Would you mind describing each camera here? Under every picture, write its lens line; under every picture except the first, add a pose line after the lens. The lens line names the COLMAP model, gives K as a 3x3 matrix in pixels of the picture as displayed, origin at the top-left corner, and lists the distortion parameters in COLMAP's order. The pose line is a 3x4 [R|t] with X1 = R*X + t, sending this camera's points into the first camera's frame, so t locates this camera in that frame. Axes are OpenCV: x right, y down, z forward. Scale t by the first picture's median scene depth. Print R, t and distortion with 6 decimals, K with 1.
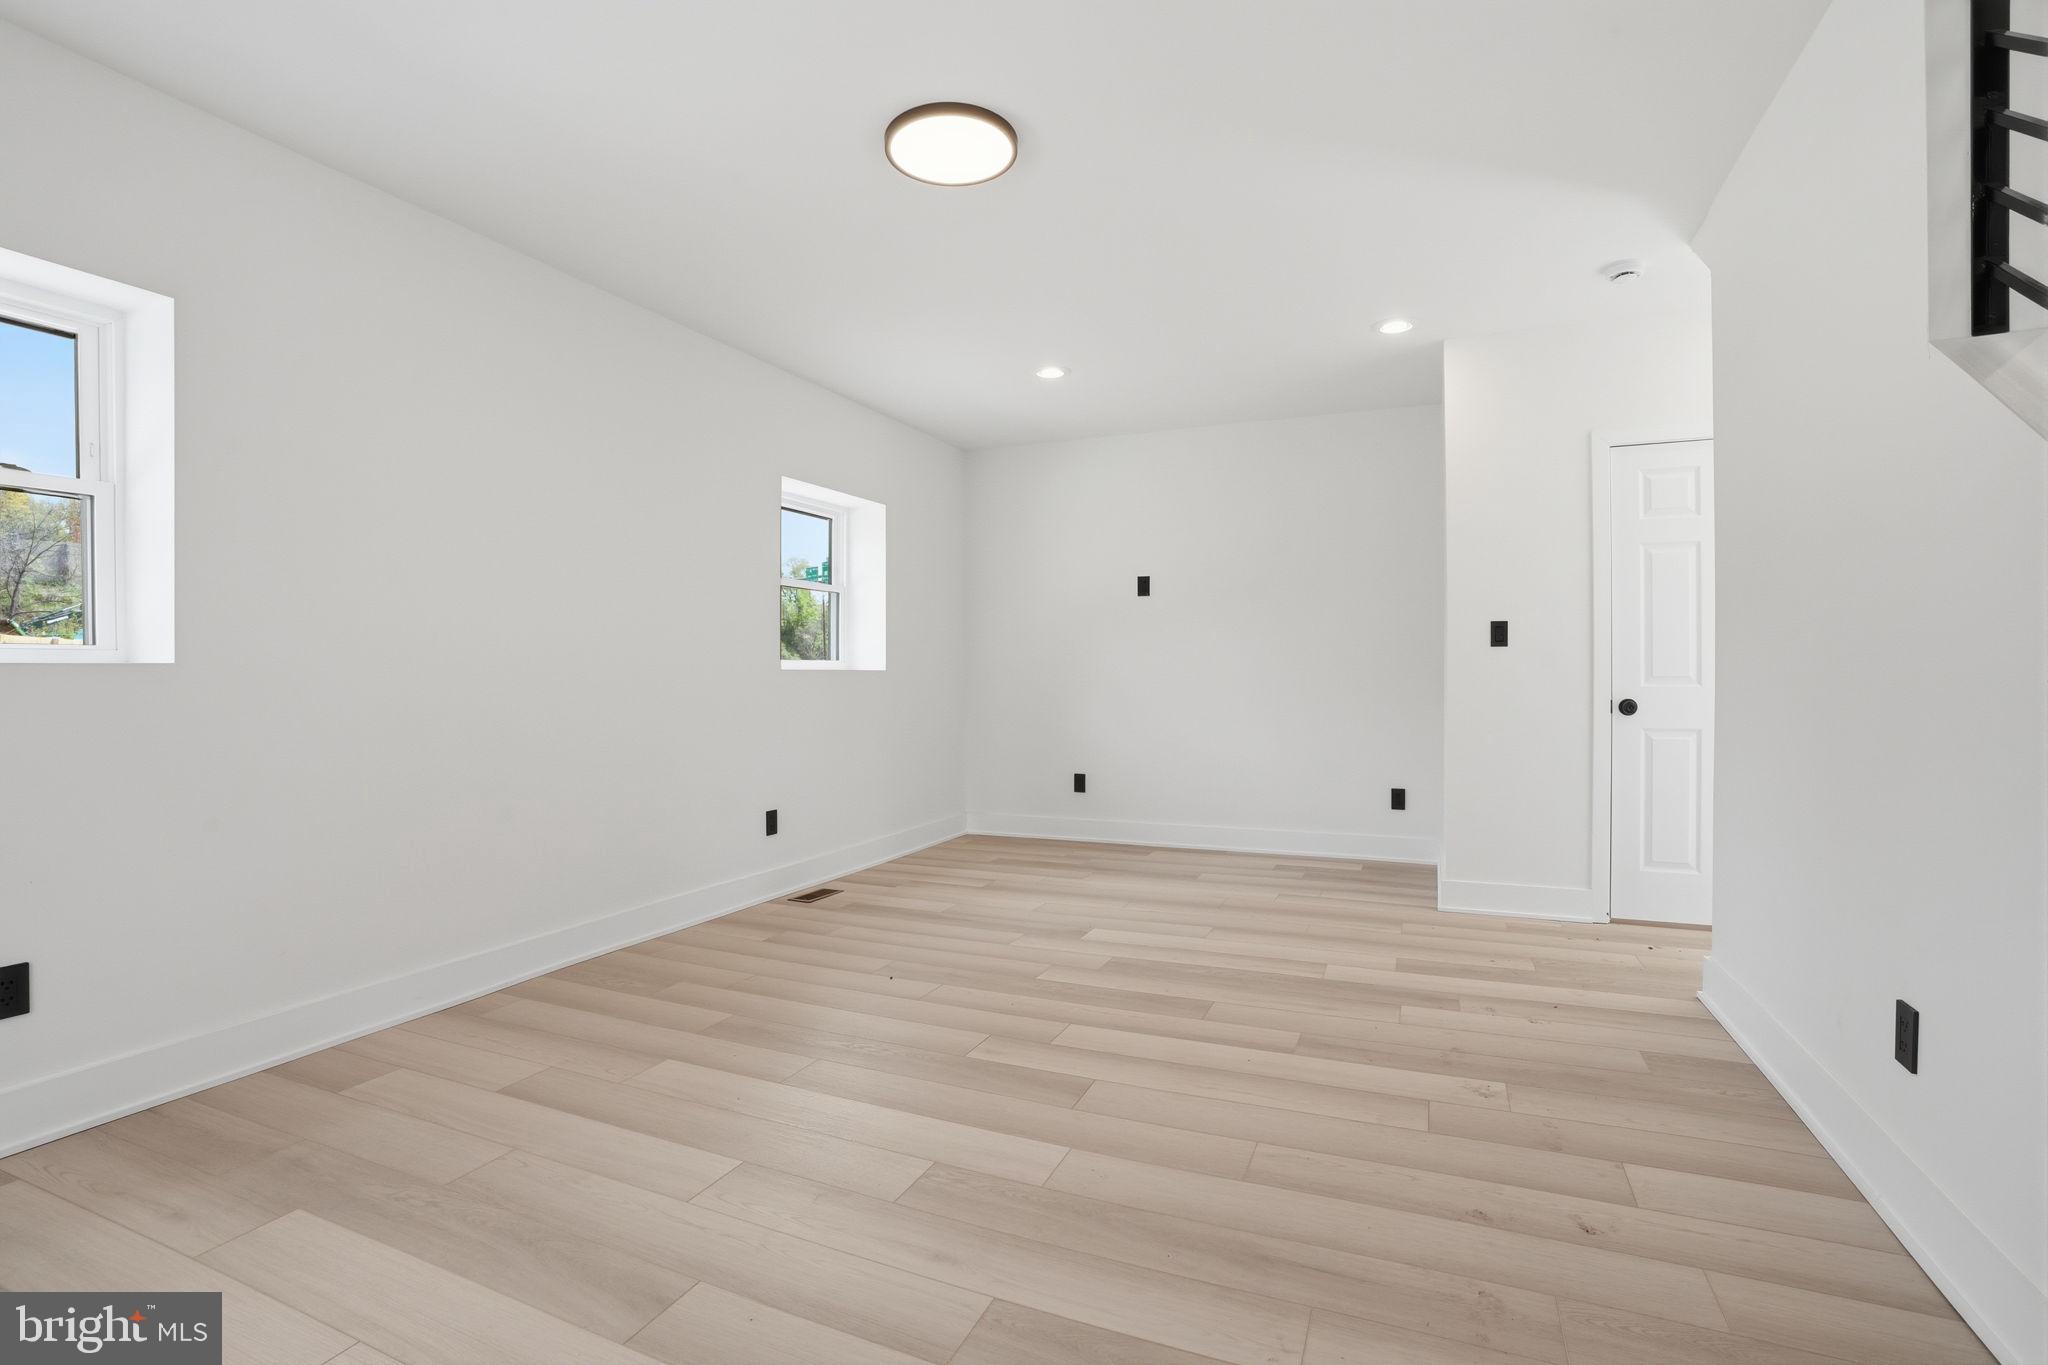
lens RADIAL K [[946.9, 0, 1004.5], [0, 946.9, 678.7], [0, 0, 1]] dist [0.000664, 0.000094]
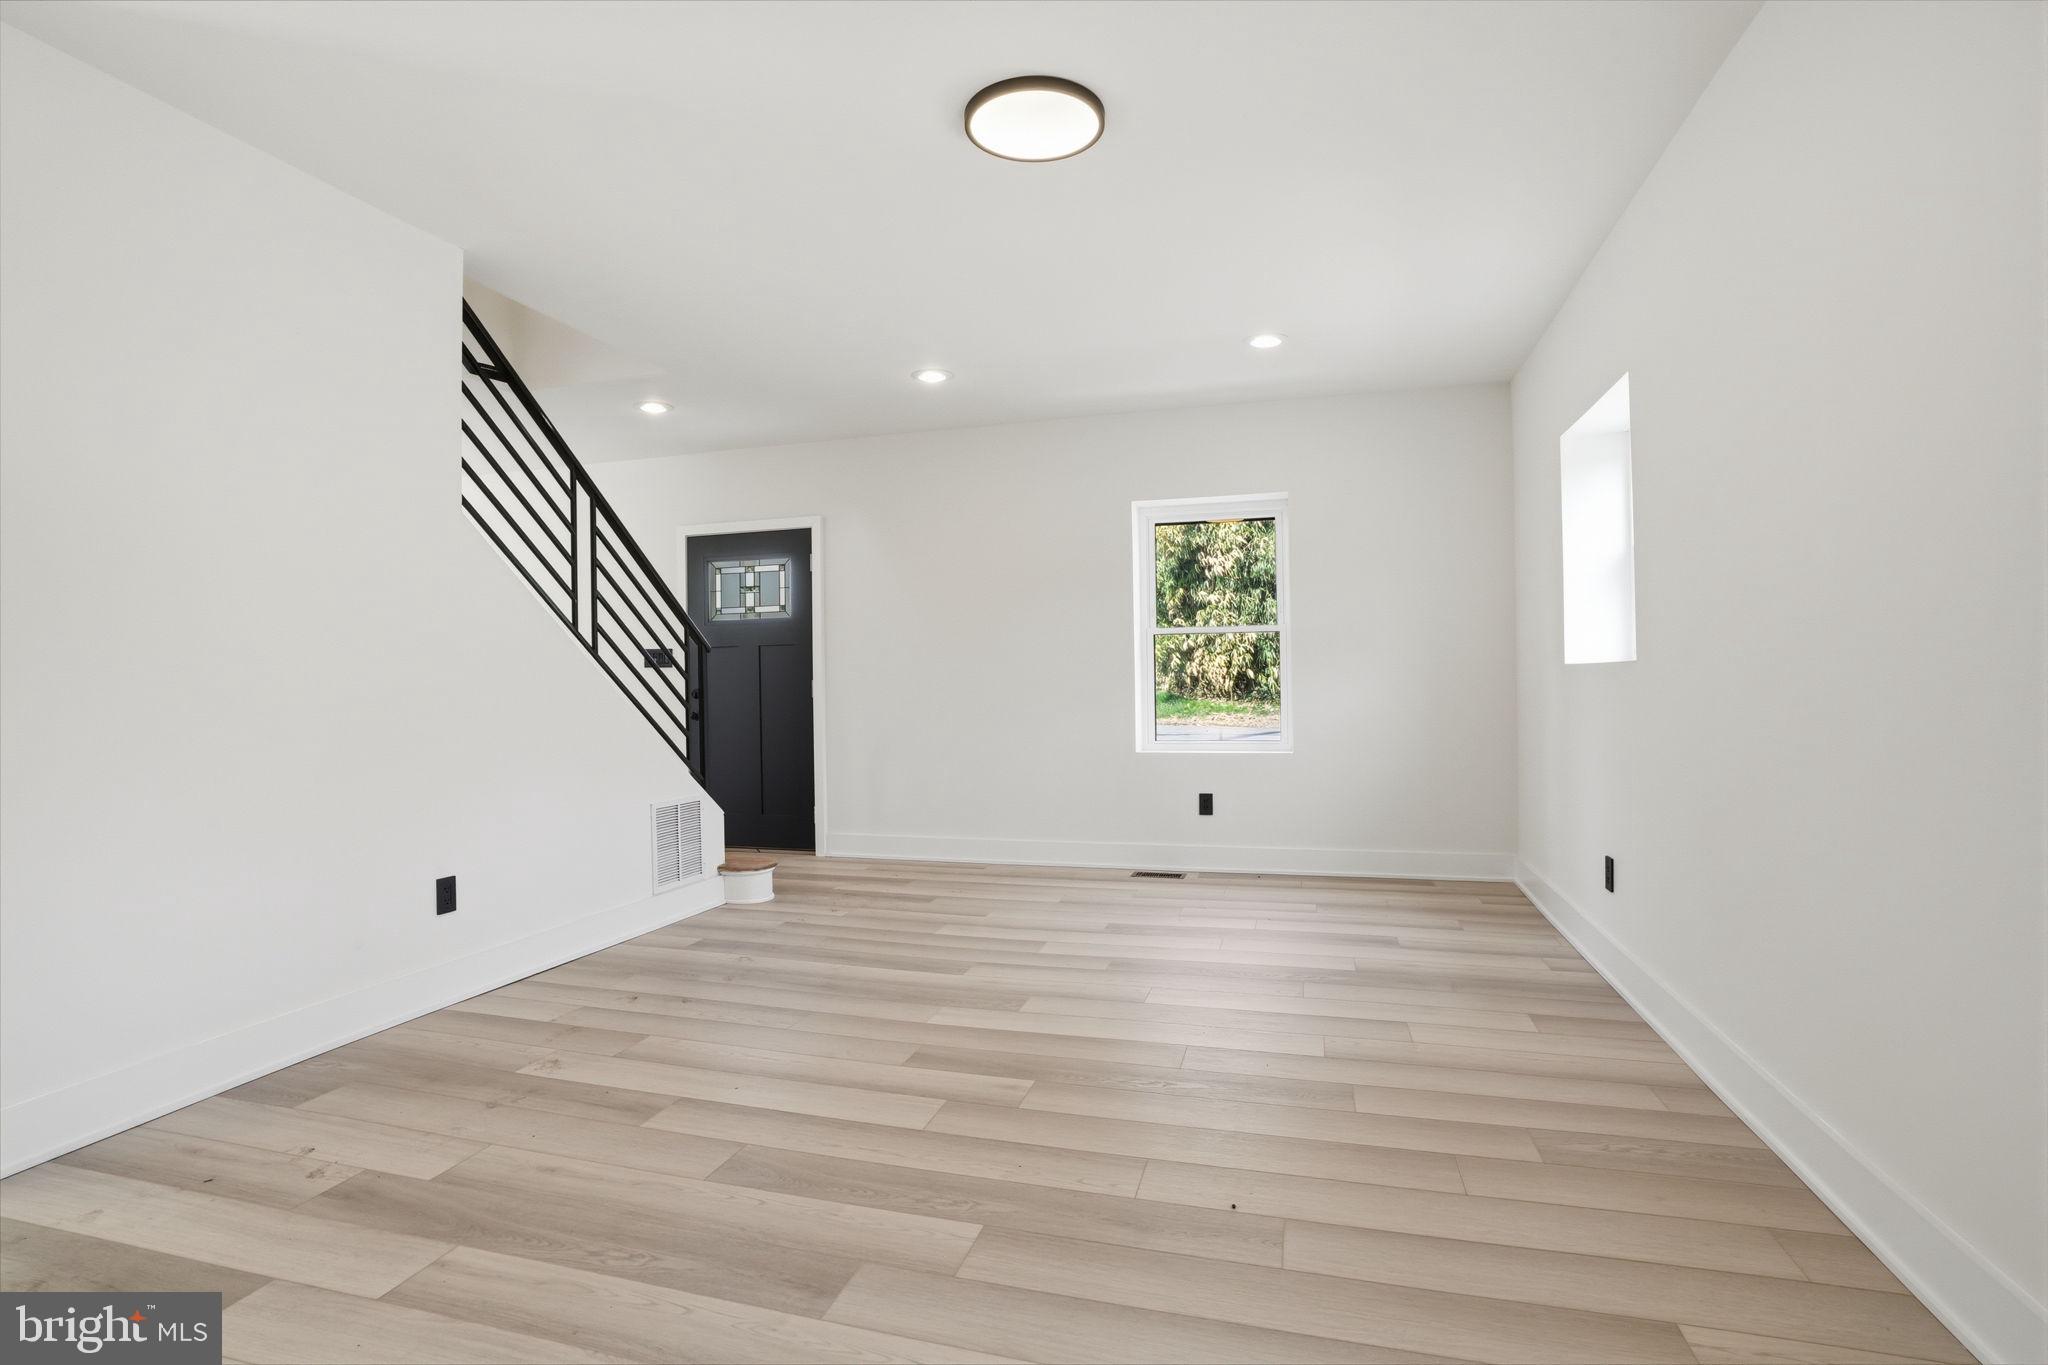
lens RADIAL K [[946.9, 0, 1004.5], [0, 946.9, 678.7], [0, 0, 1]] dist [0.000664, 0.000094]
pose [[-0.989409, 0.016797, -0.144177, 0.120257], [0.016758, 0.999858, 0.001484, -0.006516], [0.144182, -0.000948, -0.989551, 1.970656]]
